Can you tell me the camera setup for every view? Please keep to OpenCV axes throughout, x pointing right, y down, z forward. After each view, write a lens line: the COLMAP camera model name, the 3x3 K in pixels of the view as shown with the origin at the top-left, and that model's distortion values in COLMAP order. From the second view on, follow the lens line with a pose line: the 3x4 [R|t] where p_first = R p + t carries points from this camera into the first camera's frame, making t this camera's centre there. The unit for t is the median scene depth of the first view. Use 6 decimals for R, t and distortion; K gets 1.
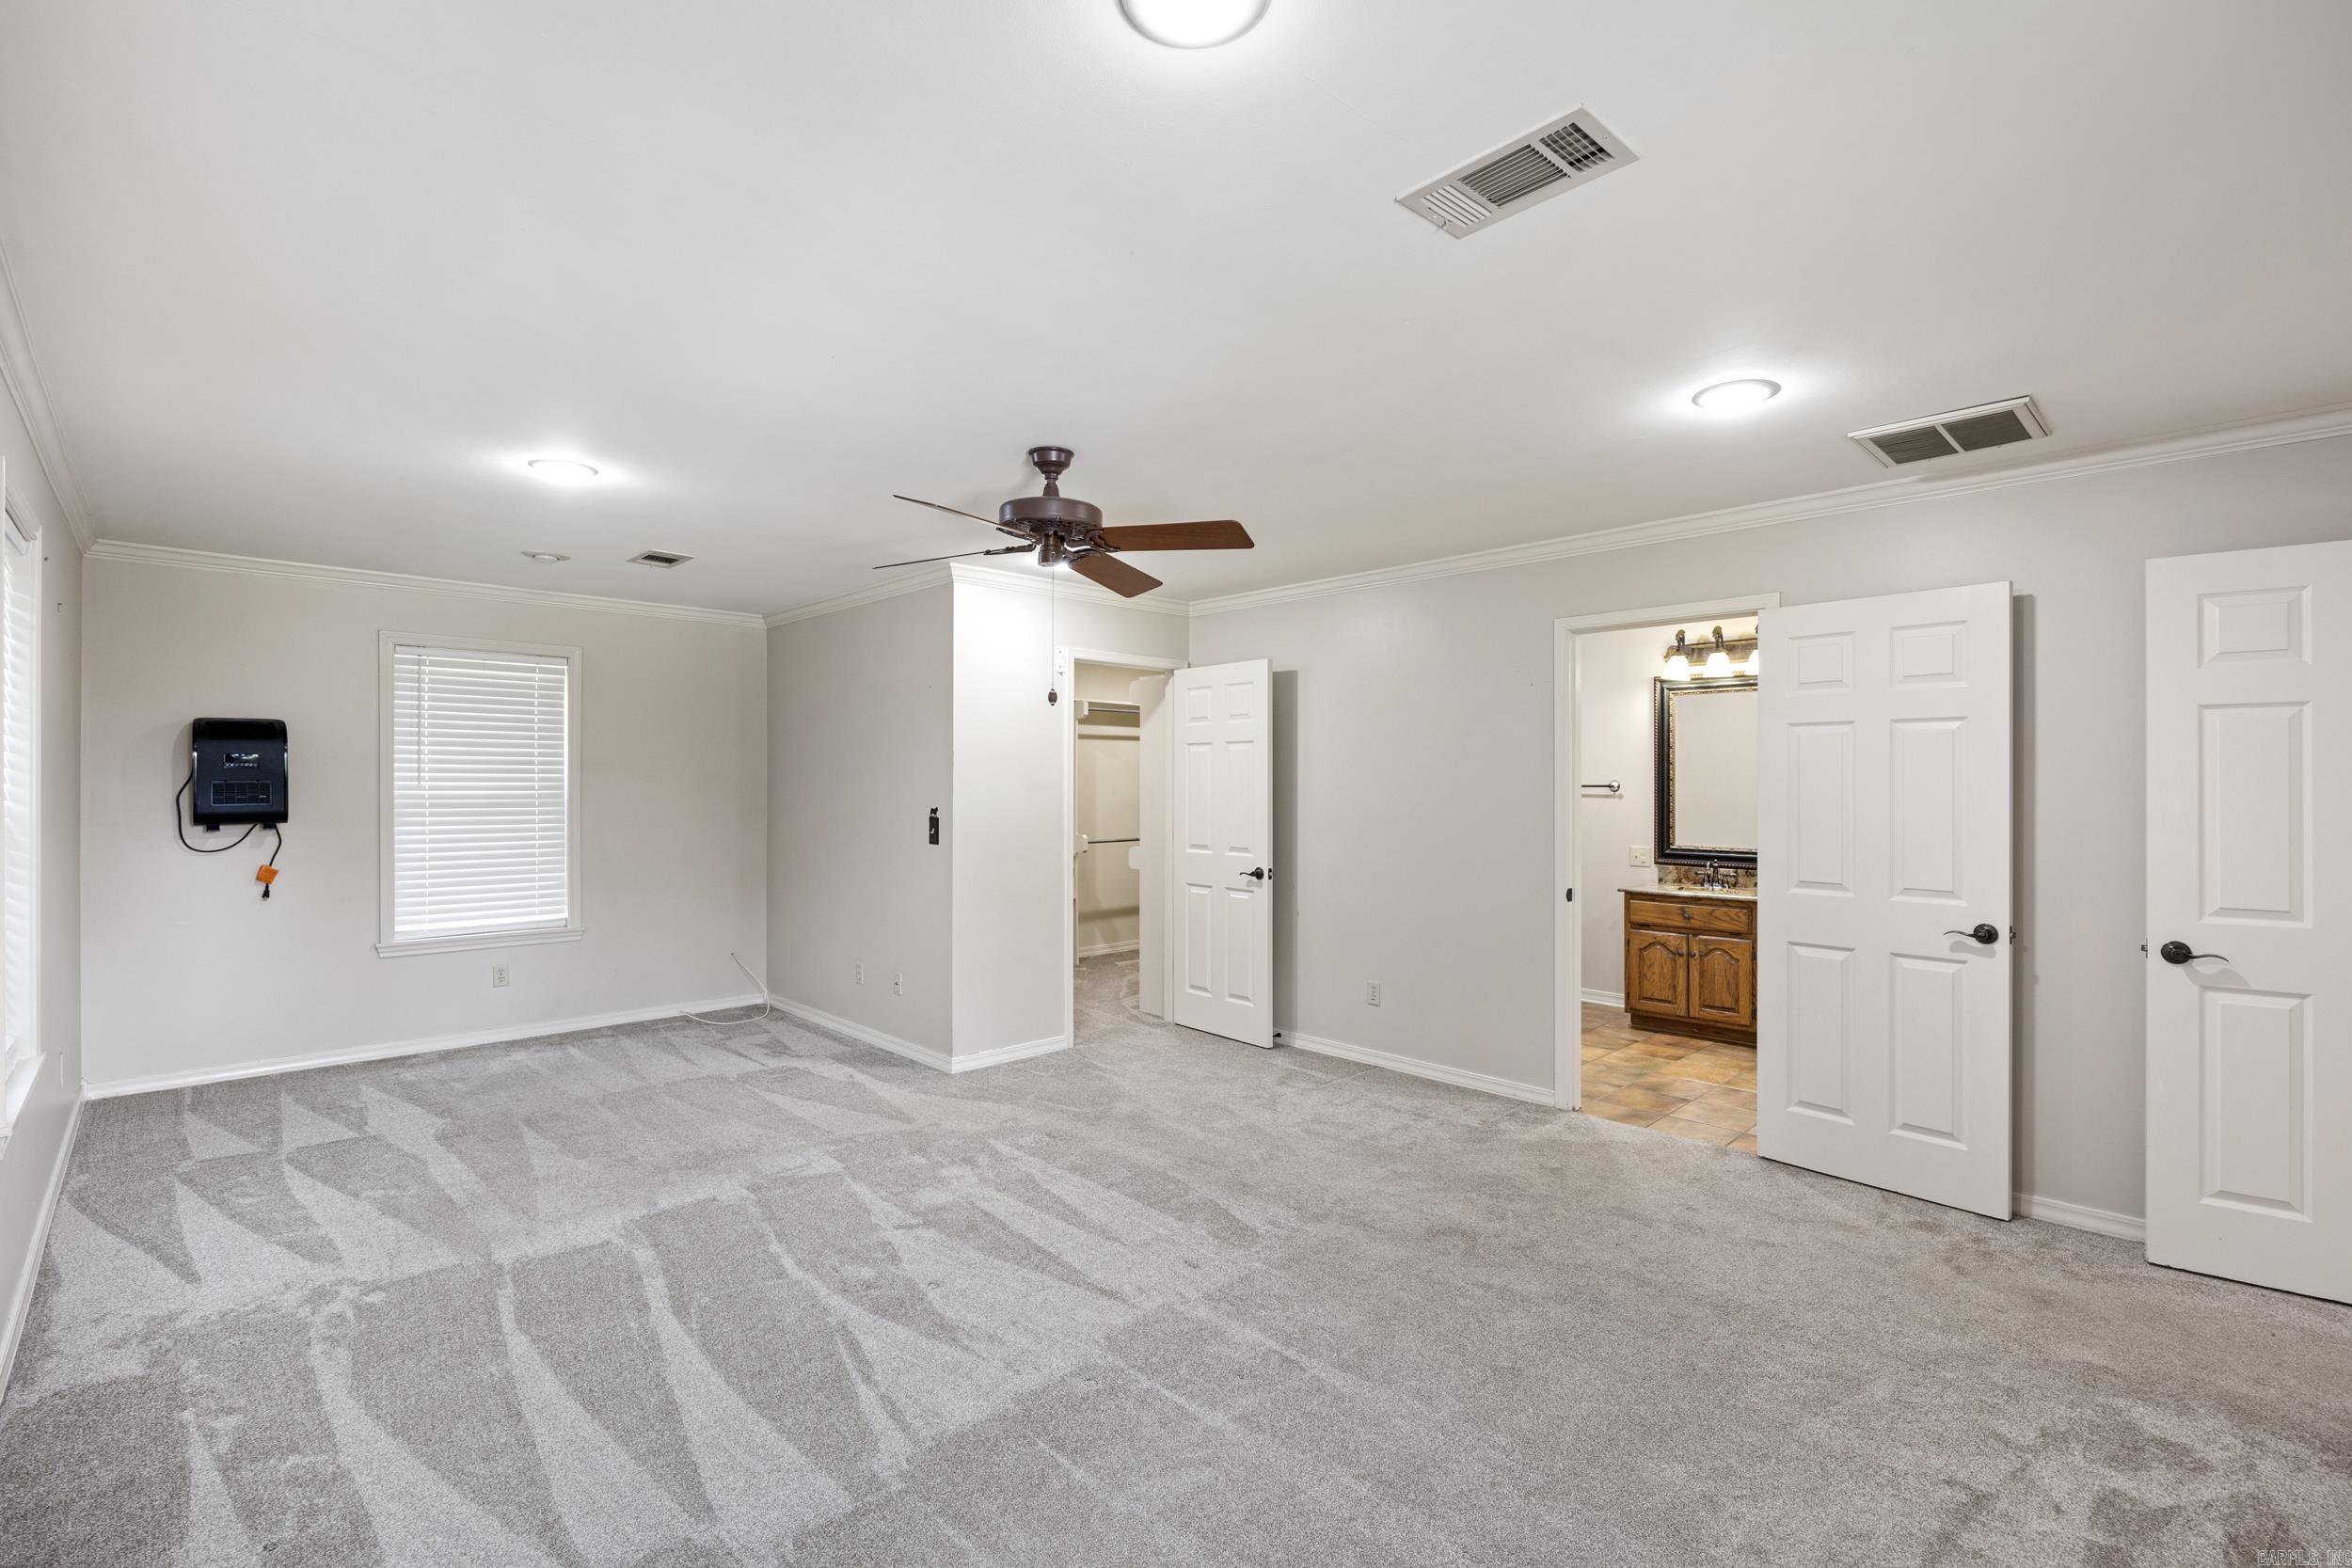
lens RADIAL K [[1052.8, 0, 1196.9], [0, 1052.8, 787.0], [0, 0, 1]] dist [-0.005797, -0.000905]
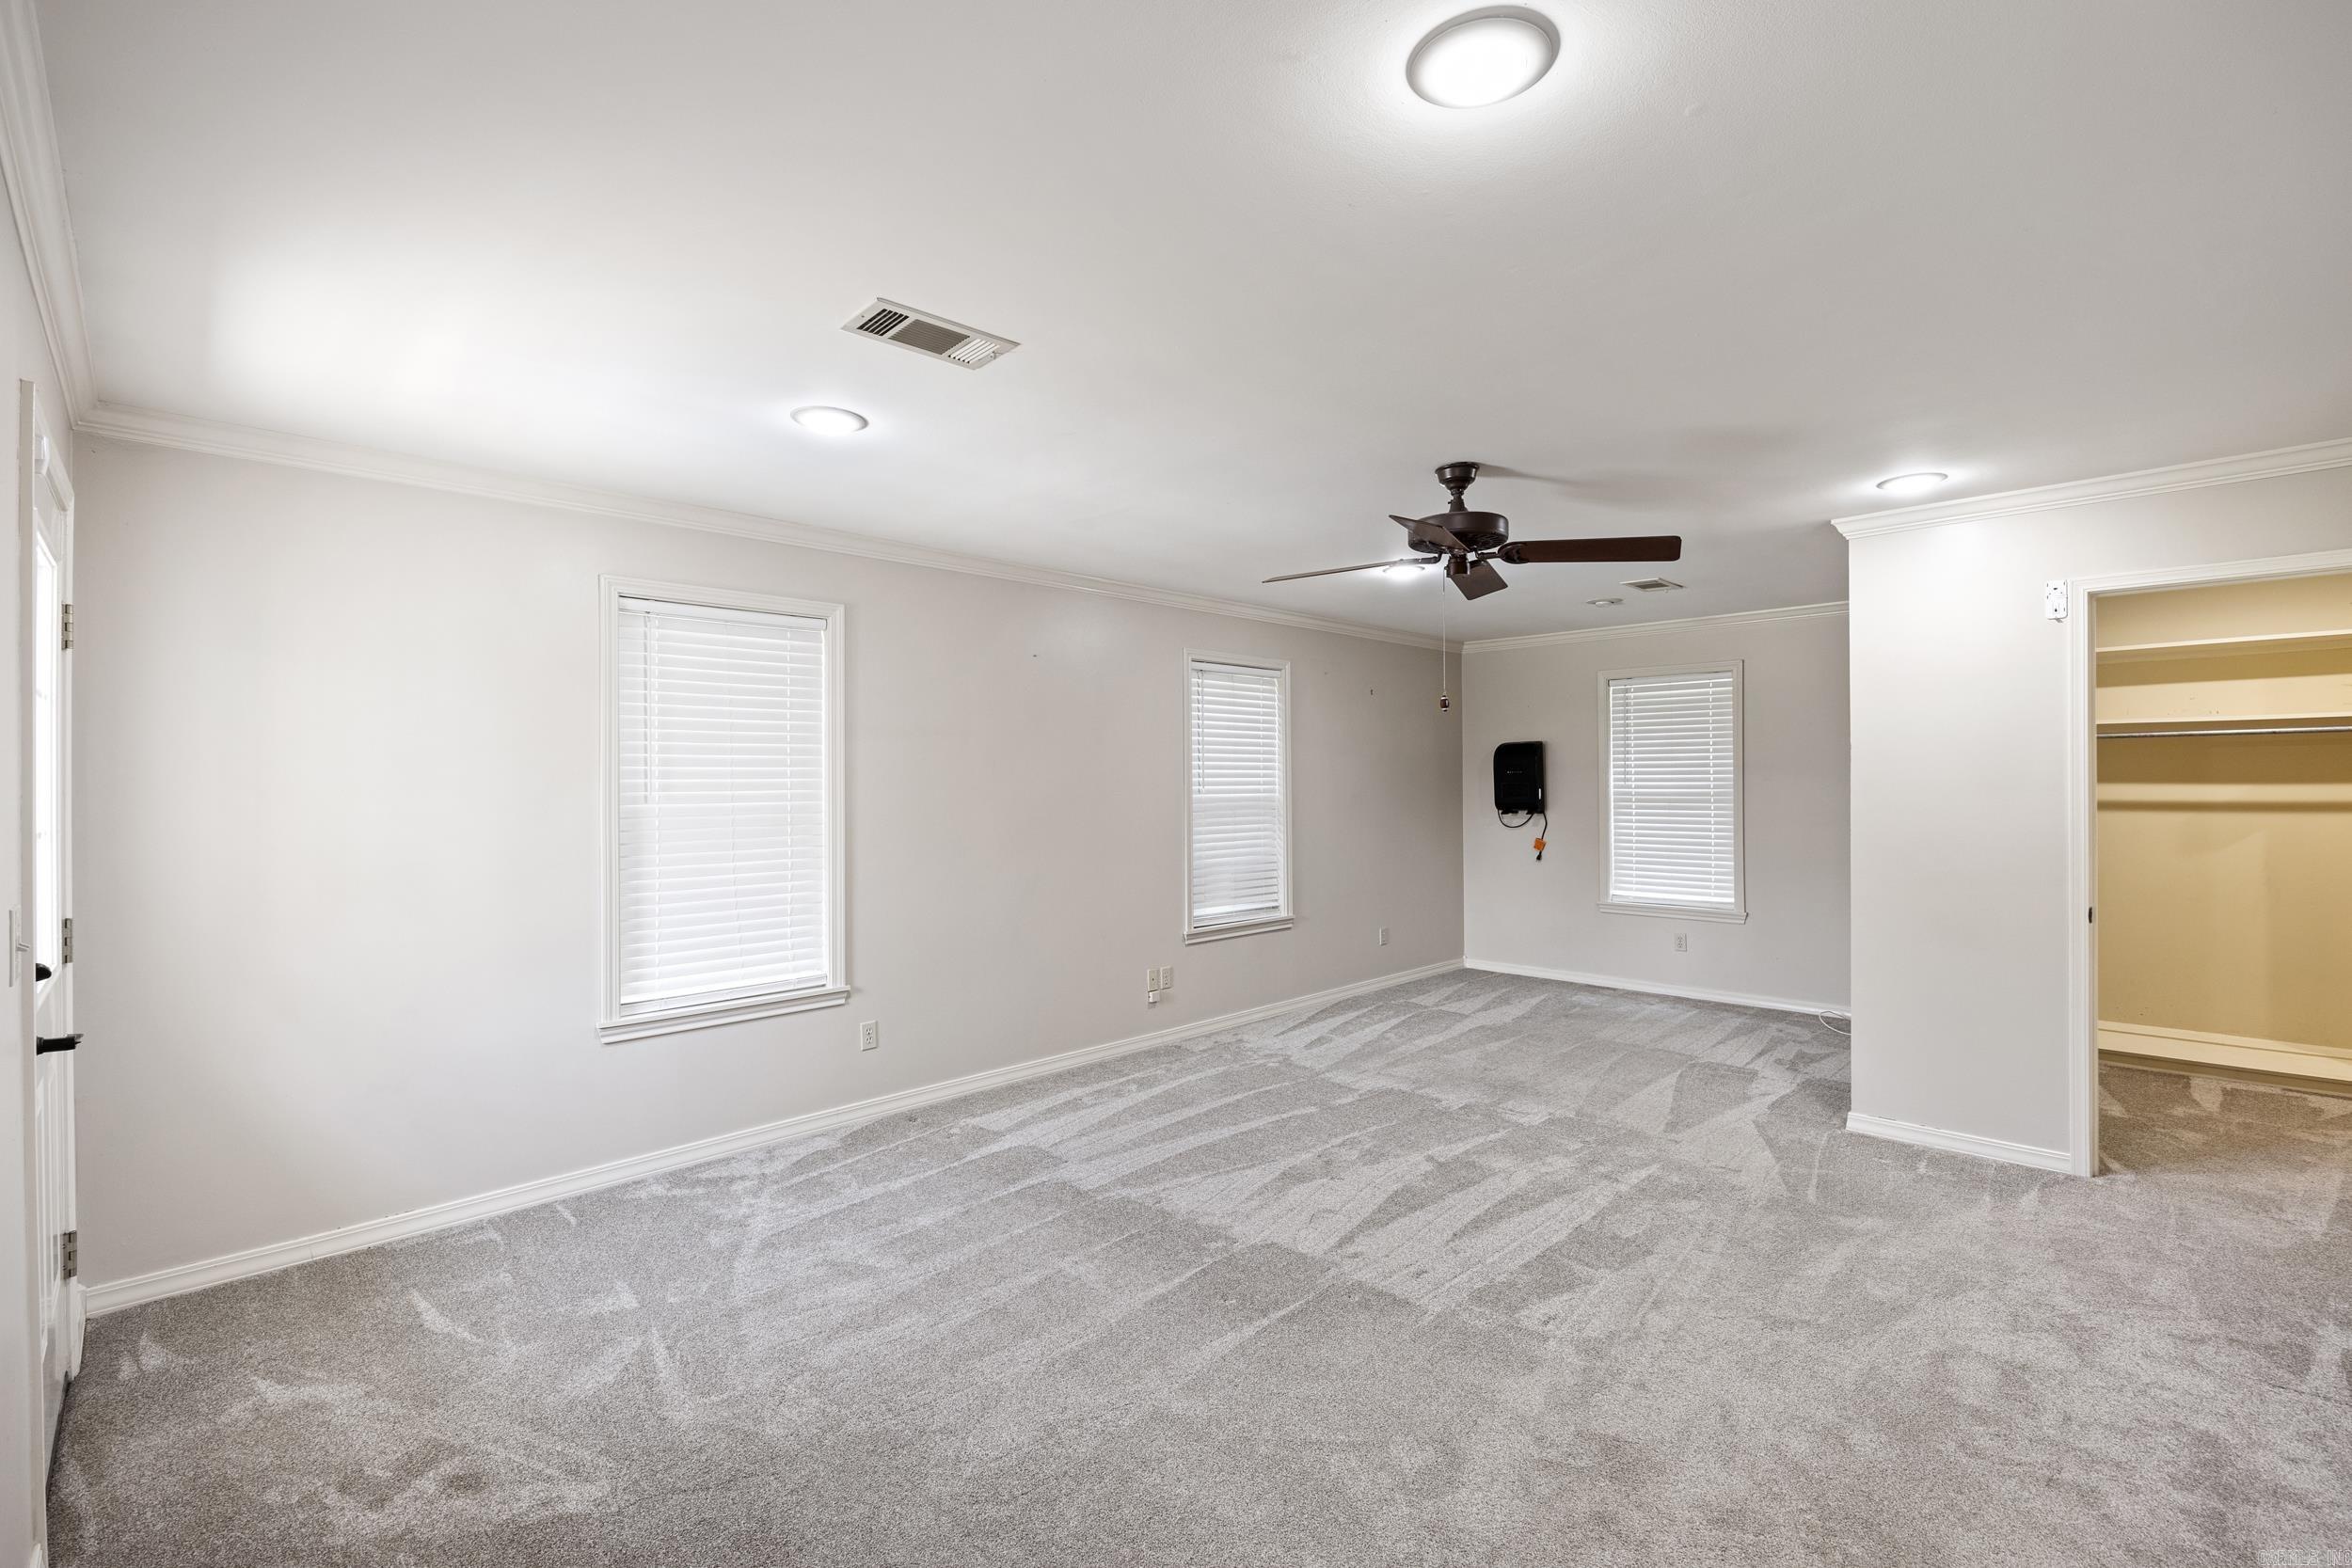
lens RADIAL K [[1052.8, 0, 1197.2], [0, 1052.8, 783.4], [0, 0, 1]] dist [-0.005797, -0.000905]
pose [[0.001948, -0.003990, -0.999990, 0.780317], [0.003209, 0.999987, -0.003984, -0.000248], [0.999993, -0.003201, 0.001961, 0.632646]]
